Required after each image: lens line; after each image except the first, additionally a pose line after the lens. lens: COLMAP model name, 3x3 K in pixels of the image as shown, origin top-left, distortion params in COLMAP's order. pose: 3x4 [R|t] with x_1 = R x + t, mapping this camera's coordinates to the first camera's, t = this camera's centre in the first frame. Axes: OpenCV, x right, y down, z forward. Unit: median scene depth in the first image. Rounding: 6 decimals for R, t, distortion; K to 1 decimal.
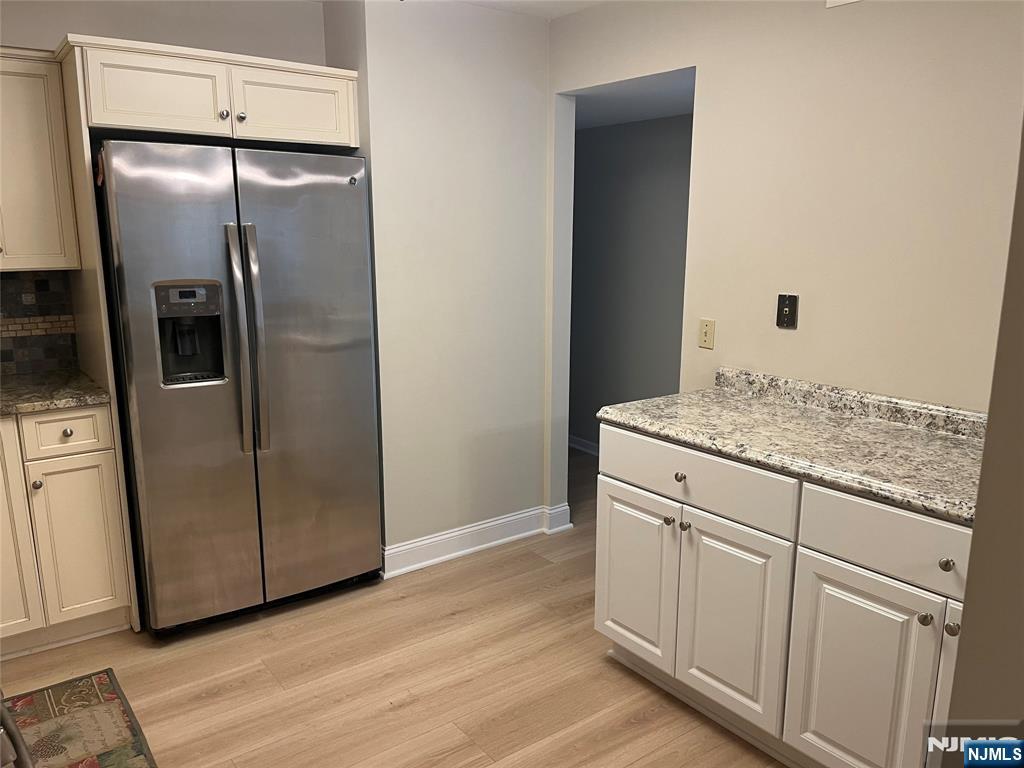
lens RADIAL K [[775.3, 0, 516.7], [0, 775.3, 386.0], [0, 0, 1]] dist [0.090510, -0.134672]
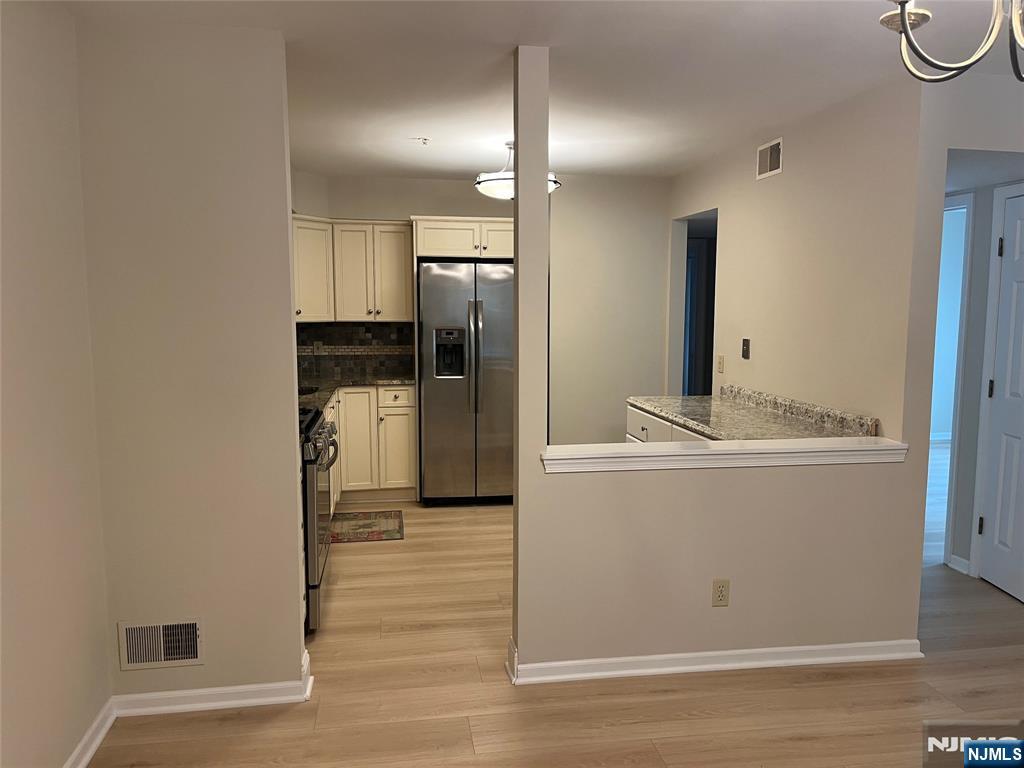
lens RADIAL K [[775.3, 0, 516.7], [0, 775.3, 386.0], [0, 0, 1]] dist [0.090510, -0.134672]
pose [[0.884647, 0.048393, -0.463743, 0.694605], [-0.091971, 0.993169, -0.071805, 0.152331], [0.457100, 0.106173, 0.883055, -0.716097]]
